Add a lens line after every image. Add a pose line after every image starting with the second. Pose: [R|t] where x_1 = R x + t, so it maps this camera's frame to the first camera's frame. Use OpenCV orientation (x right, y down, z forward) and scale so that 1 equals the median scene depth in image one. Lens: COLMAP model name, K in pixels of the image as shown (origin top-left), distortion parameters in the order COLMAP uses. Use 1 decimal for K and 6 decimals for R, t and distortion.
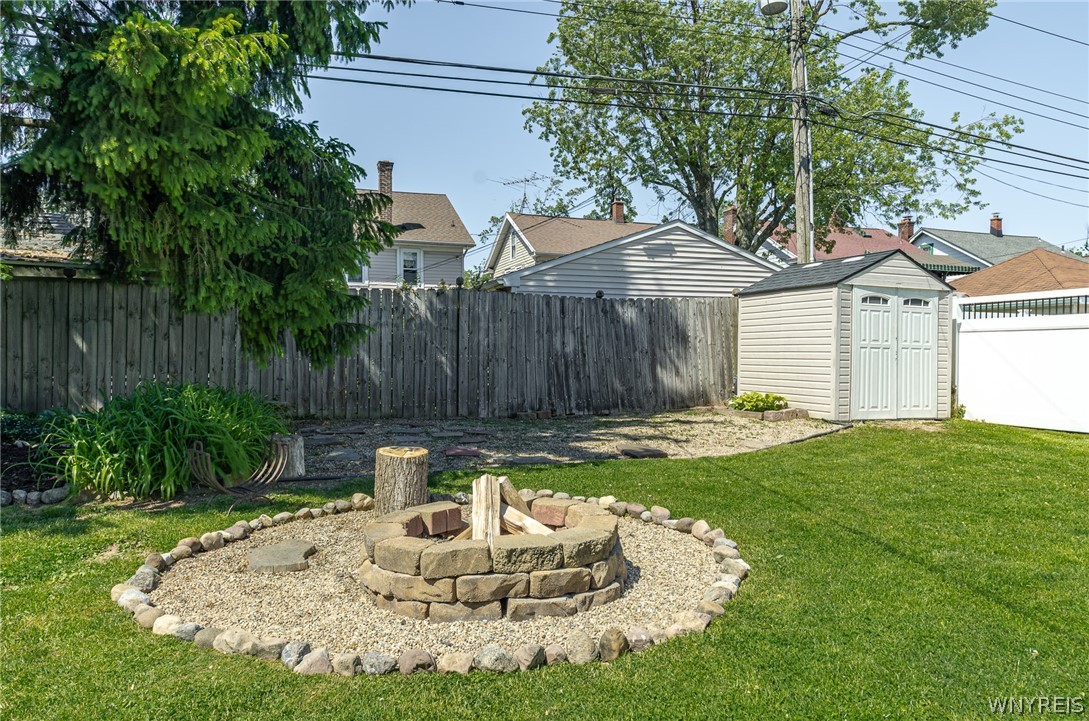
lens RADIAL K [[729.8, 0, 544.5], [0, 729.8, 360.5], [0, 0, 1]] dist [-0.004437, -0.001663]
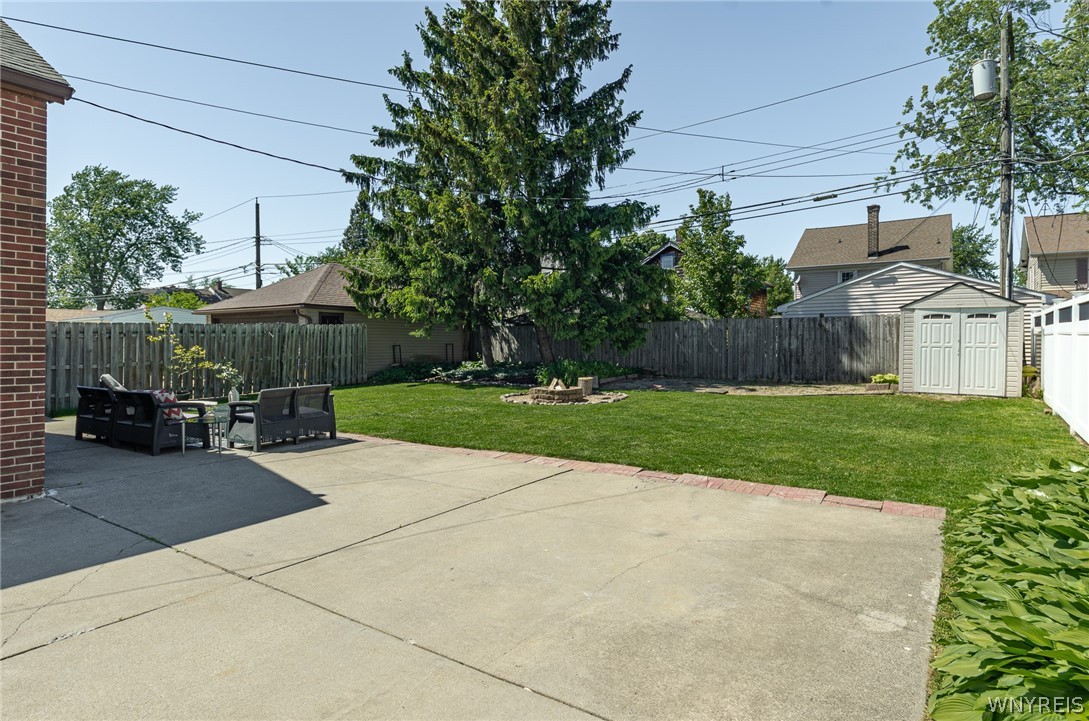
lens RADIAL K [[548.0, 0, 544.5], [0, 548.0, 360.5], [0, 0, 1]] dist [-0.000038, -0.000035]
pose [[0.581627, 0.022791, -0.813137, 0.842501], [-0.003764, 0.999672, 0.025327, -0.014360], [0.813447, -0.011670, 0.581522, -0.333884]]
